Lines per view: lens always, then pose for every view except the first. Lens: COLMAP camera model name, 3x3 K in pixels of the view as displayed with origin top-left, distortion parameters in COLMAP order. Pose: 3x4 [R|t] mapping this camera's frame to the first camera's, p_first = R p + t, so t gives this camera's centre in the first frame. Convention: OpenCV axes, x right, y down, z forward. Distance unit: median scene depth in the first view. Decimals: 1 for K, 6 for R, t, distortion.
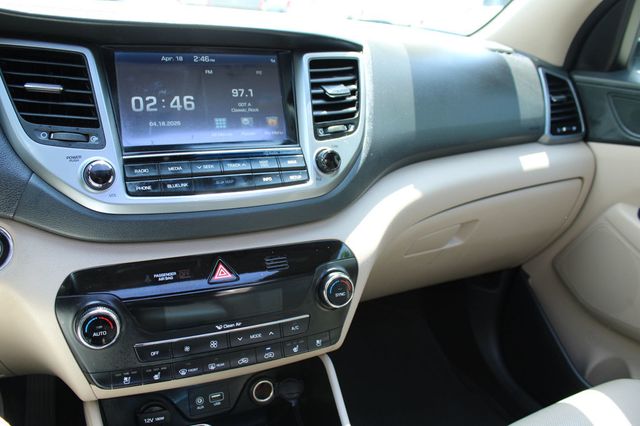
lens RADIAL K [[529.3, 0, 320.0], [0, 529.3, 213.0], [0, 0, 1]] dist [-0.168923, 0.126885]
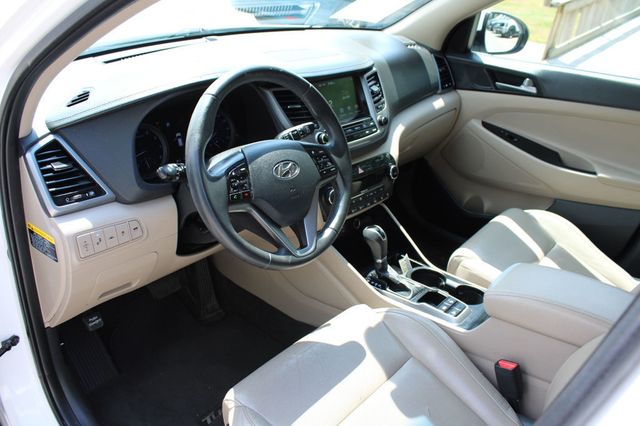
lens RADIAL K [[529.3, 0, 320.0], [0, 529.3, 213.0], [0, 0, 1]] dist [-0.168923, 0.126885]
pose [[0.934858, -0.170080, 0.311629, -1.137355], [0.117653, 0.976595, 0.180055, -0.162230], [-0.334959, -0.131662, 0.932988, -1.292214]]
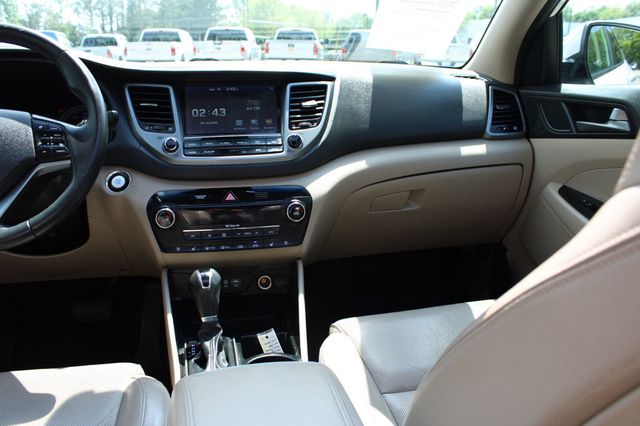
lens RADIAL K [[529.3, 0, 320.0], [0, 529.3, 213.0], [0, 0, 1]] dist [-0.168923, 0.126885]
pose [[0.965206, 0.002291, -0.261482, 0.585754], [-0.025053, 0.996172, -0.083750, 0.301702], [0.260289, 0.087387, 0.961568, -0.695799]]
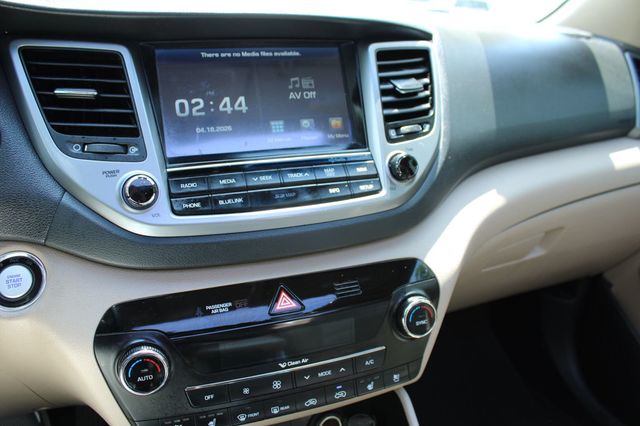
lens RADIAL K [[529.3, 0, 320.0], [0, 529.3, 213.0], [0, 0, 1]] dist [-0.168923, 0.126885]
pose [[0.995957, -0.023378, -0.086737, -0.048429], [0.023170, 0.999726, -0.003403, -0.024681], [0.086793, 0.001380, 0.996225, 0.141046]]
